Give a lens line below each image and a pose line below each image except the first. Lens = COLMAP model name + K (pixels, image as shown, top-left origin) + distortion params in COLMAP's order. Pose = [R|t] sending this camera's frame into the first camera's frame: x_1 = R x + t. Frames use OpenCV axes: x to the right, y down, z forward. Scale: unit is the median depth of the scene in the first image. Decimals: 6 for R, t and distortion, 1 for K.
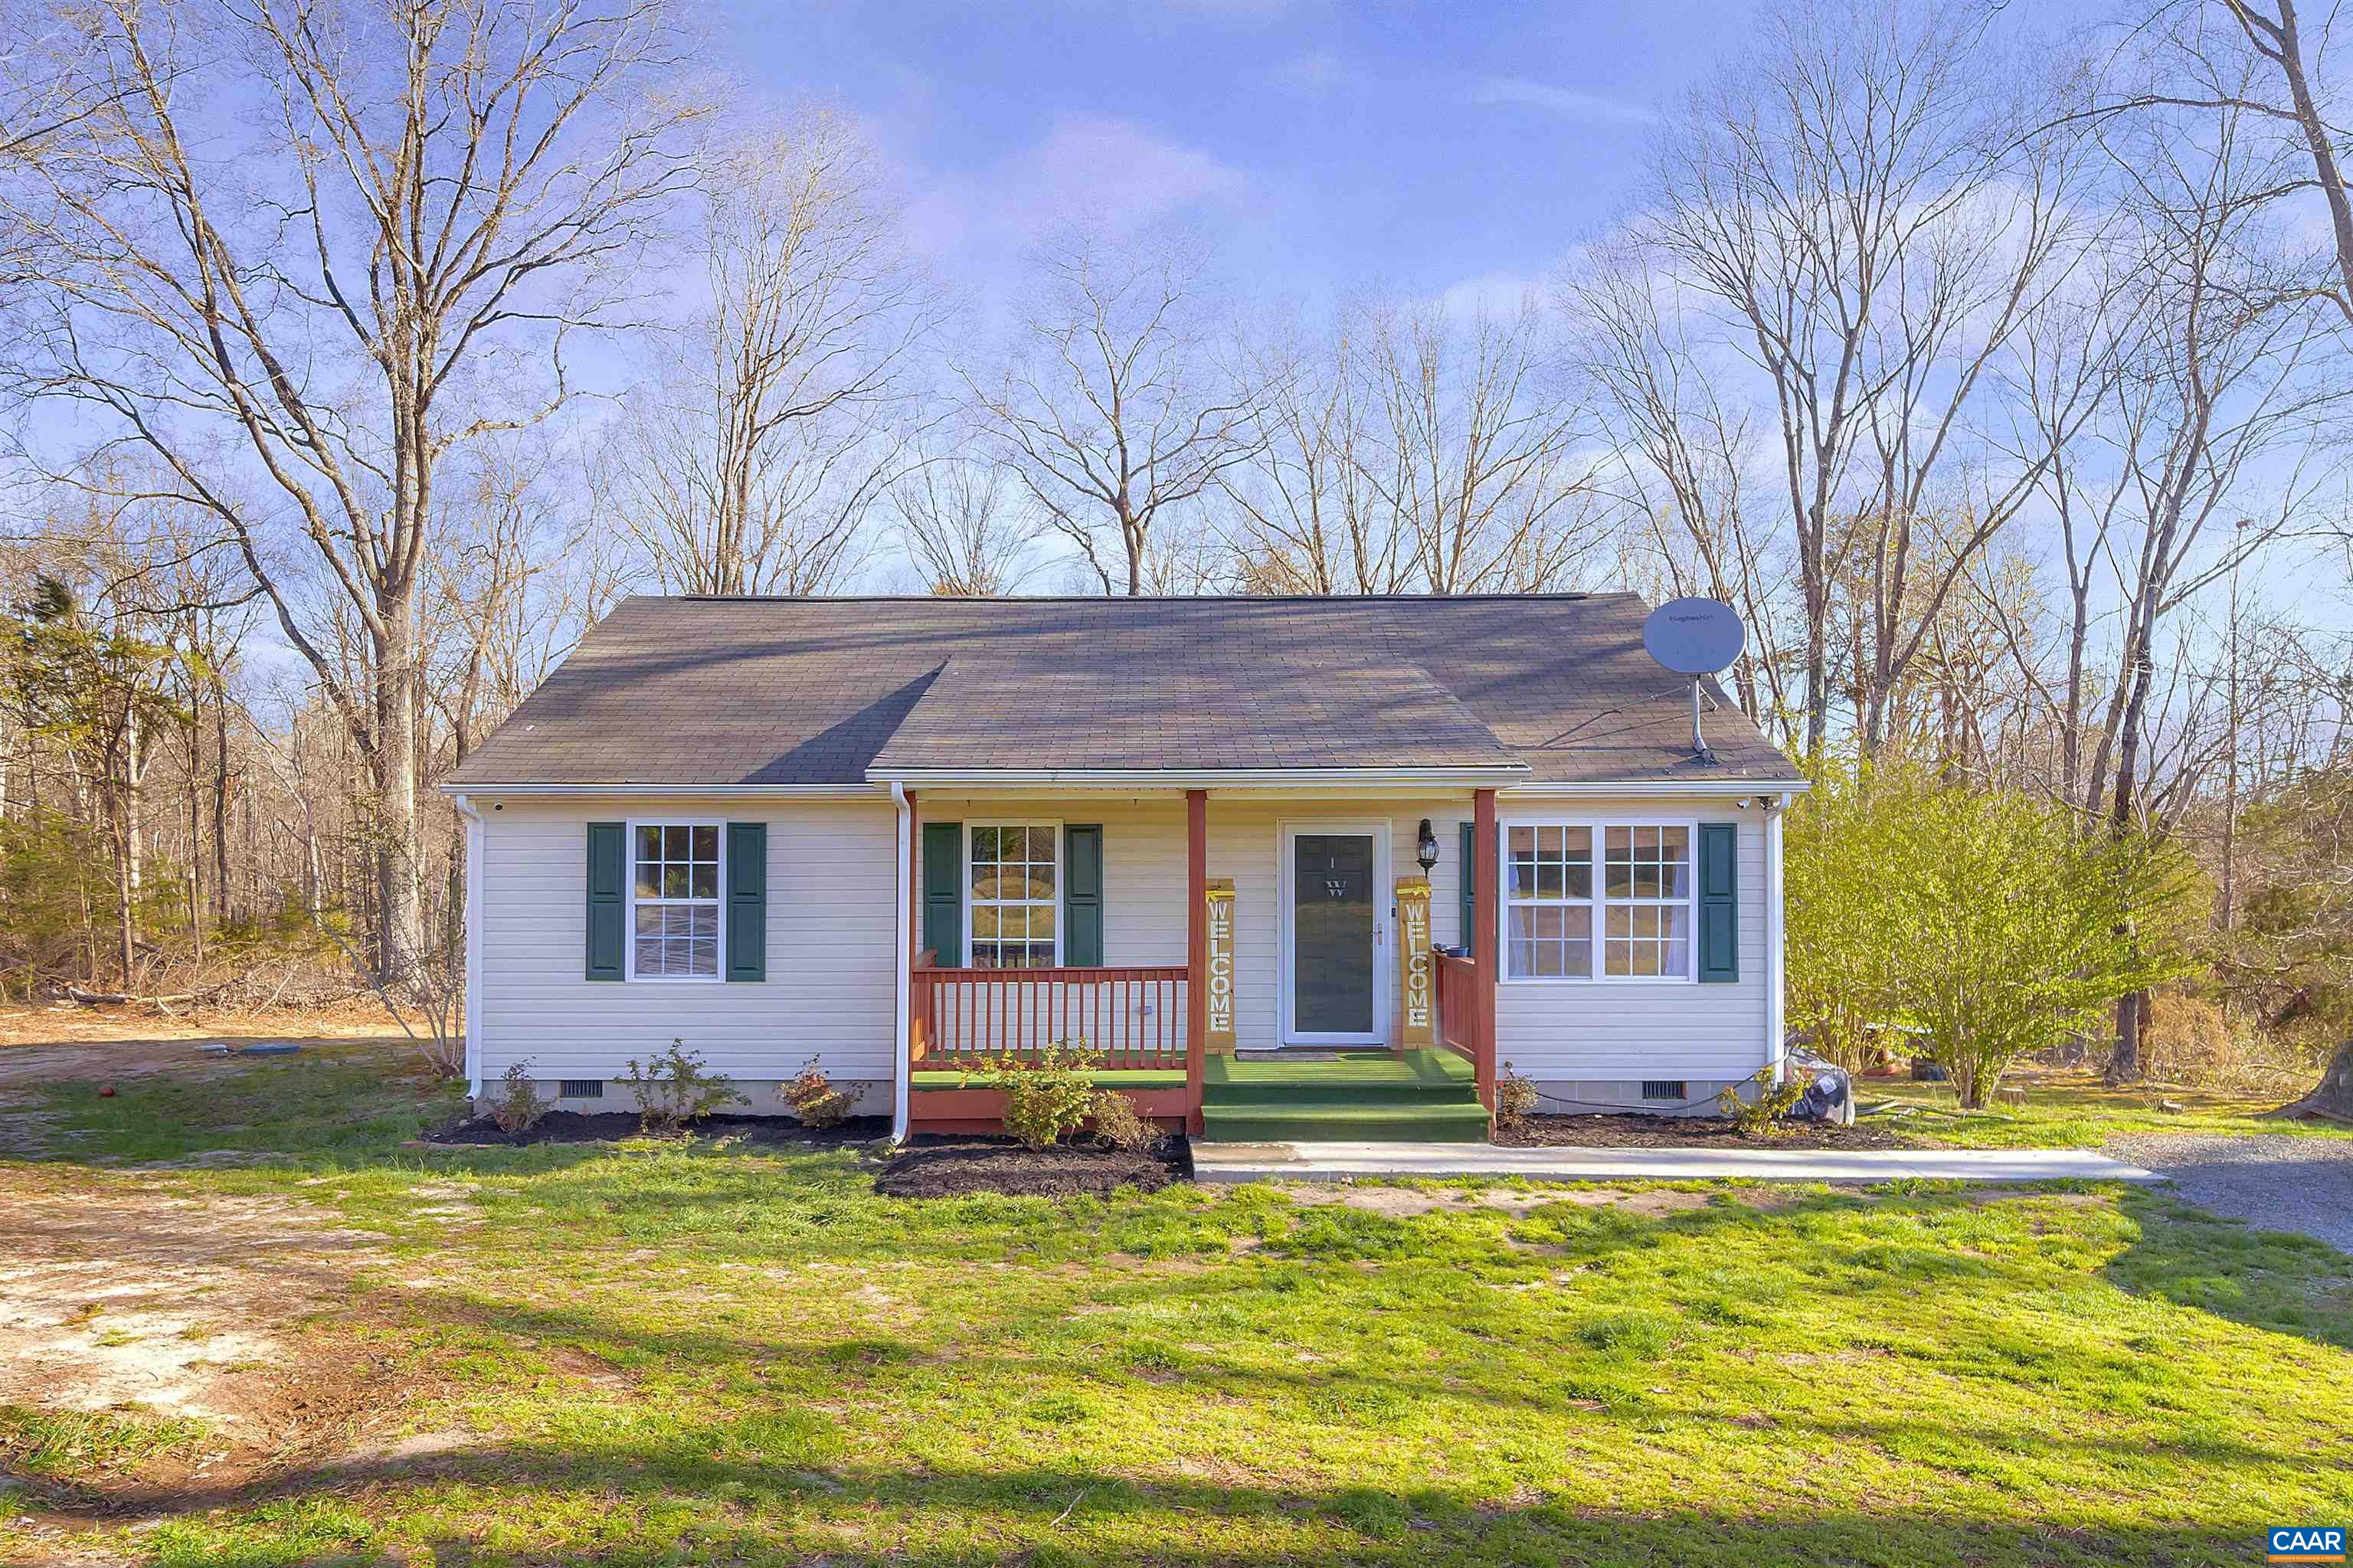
lens RADIAL K [[1224.5, 0, 1178.3], [0, 1224.5, 821.7], [0, 0, 1]] dist [-0.003864, -0.000863]
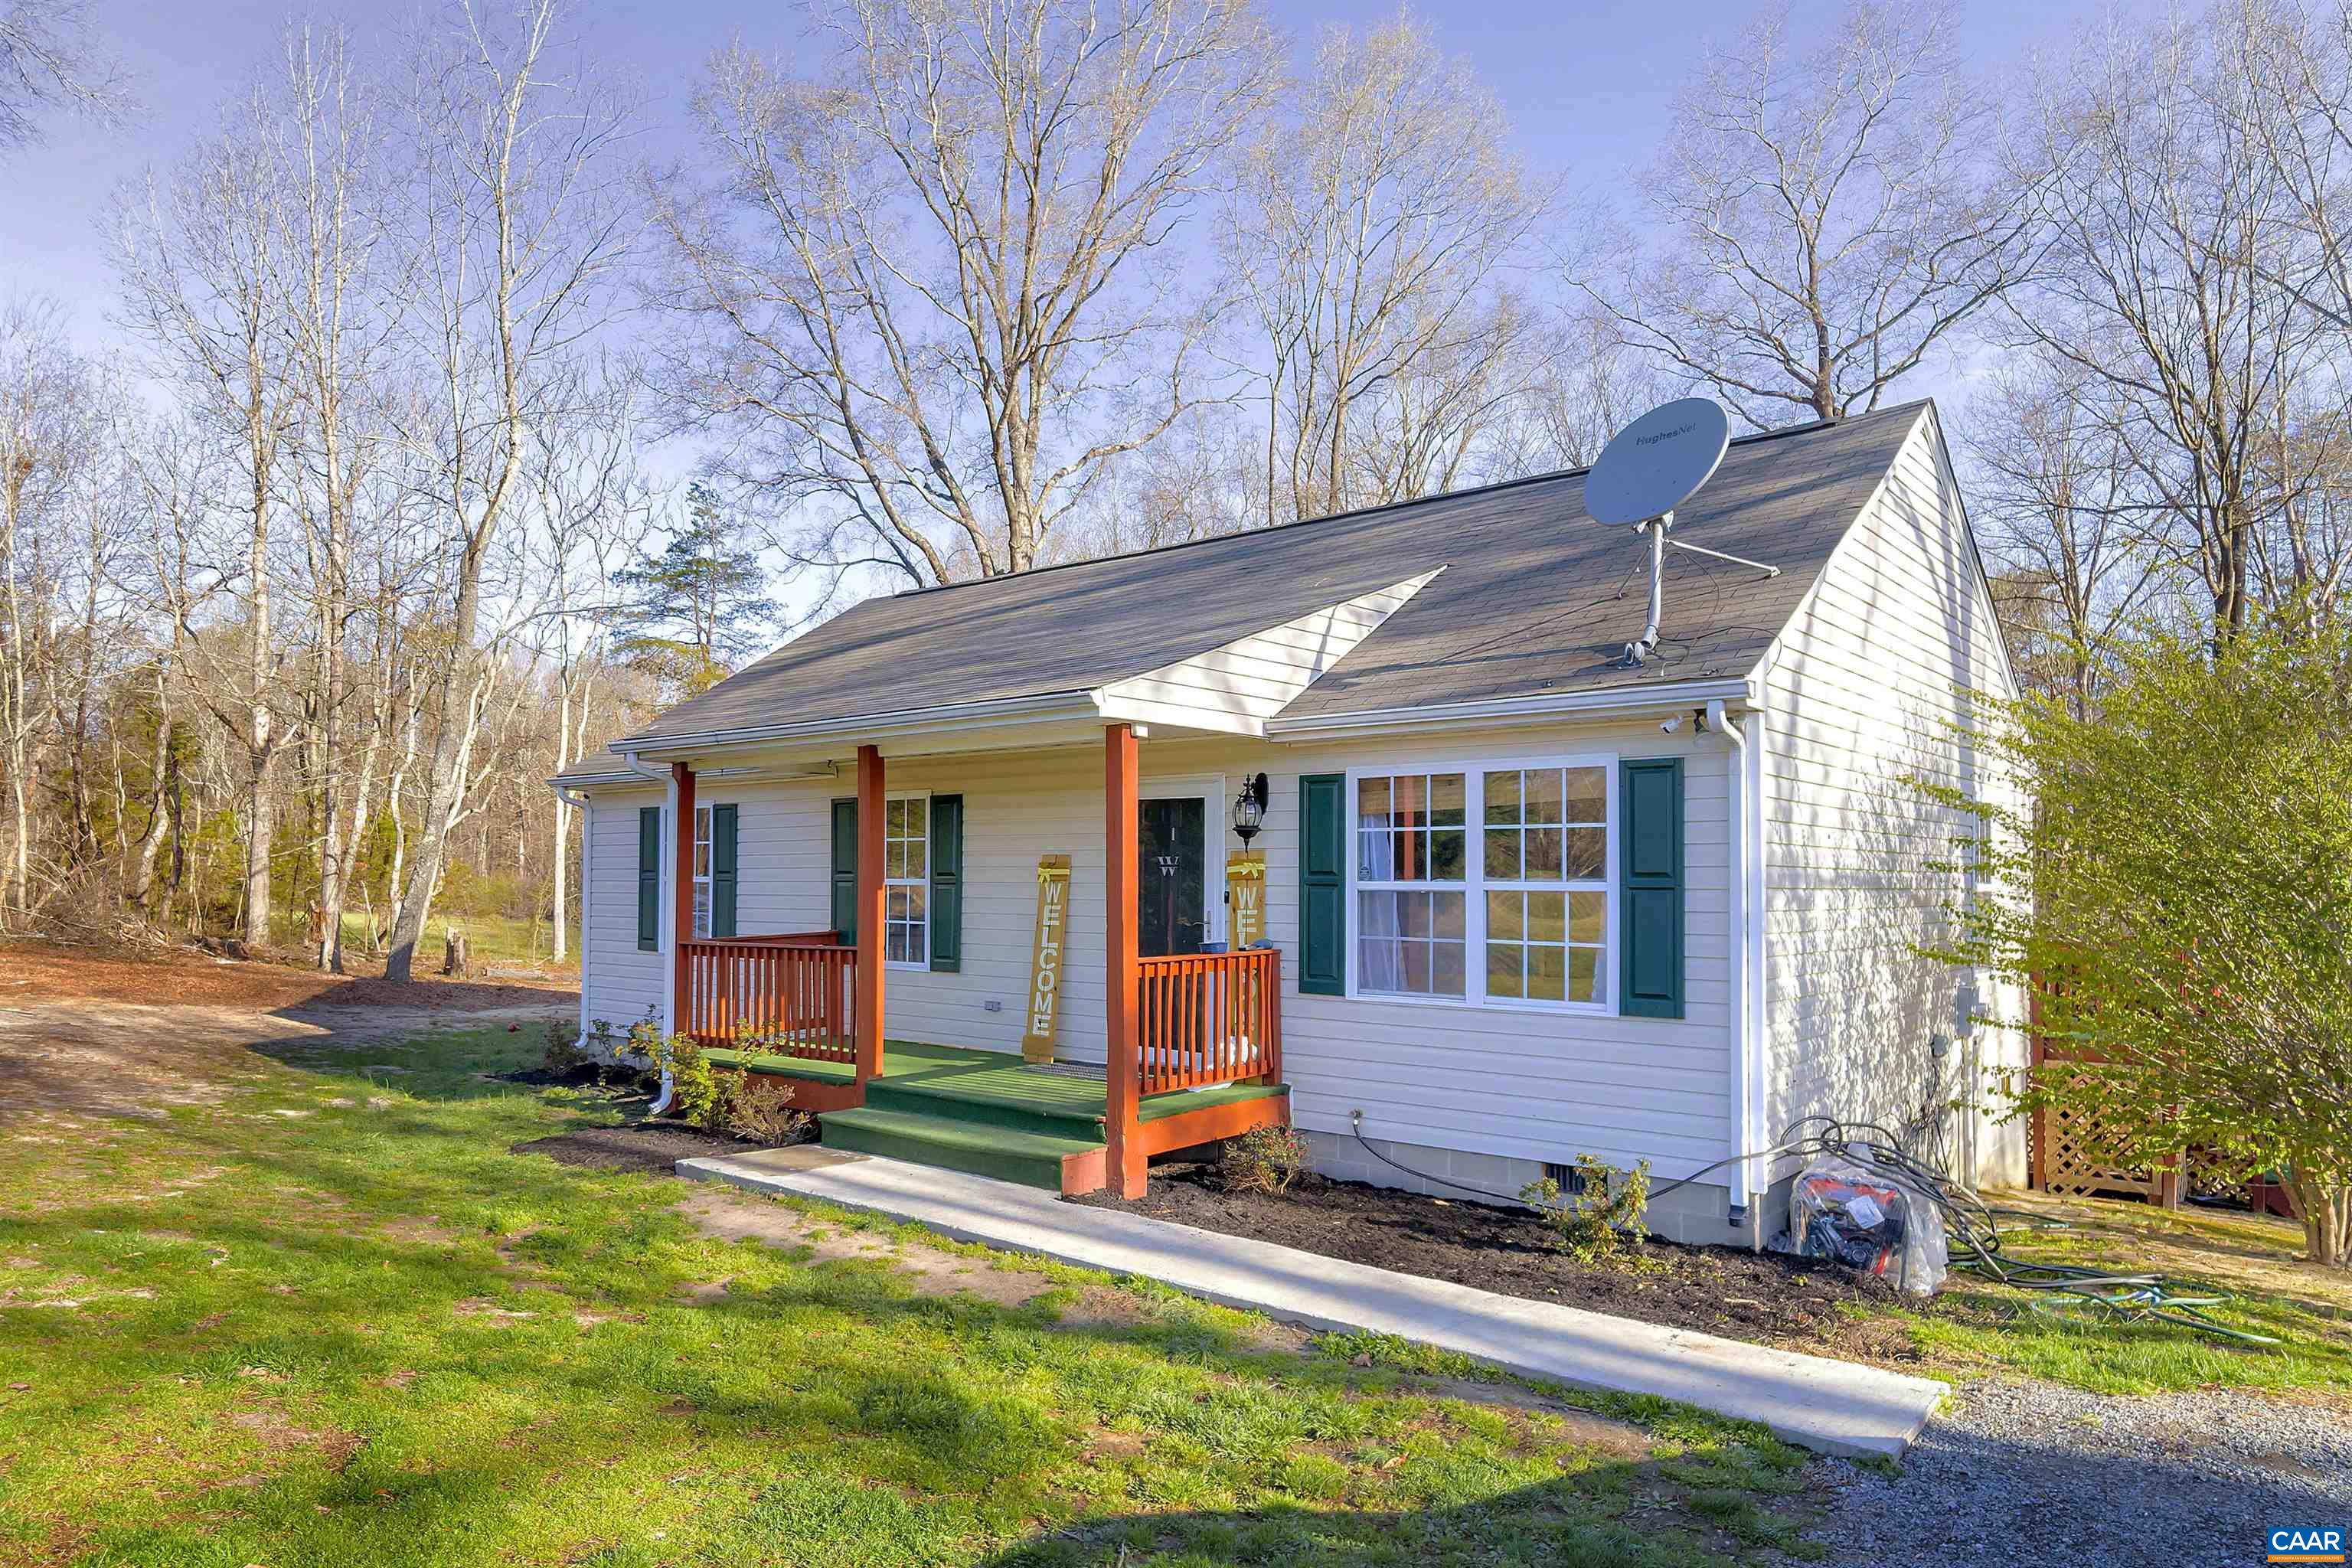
lens RADIAL K [[1384.2, 0, 1248.9], [0, 1384.2, 866.9], [0, 0, 1]] dist [-0.003535, -0.000576]
pose [[0.795632, -0.001215, -0.605780, 0.707305], [0.013855, 0.999773, 0.016191, 0.041529], [0.605622, -0.021275, 0.795468, 0.326992]]
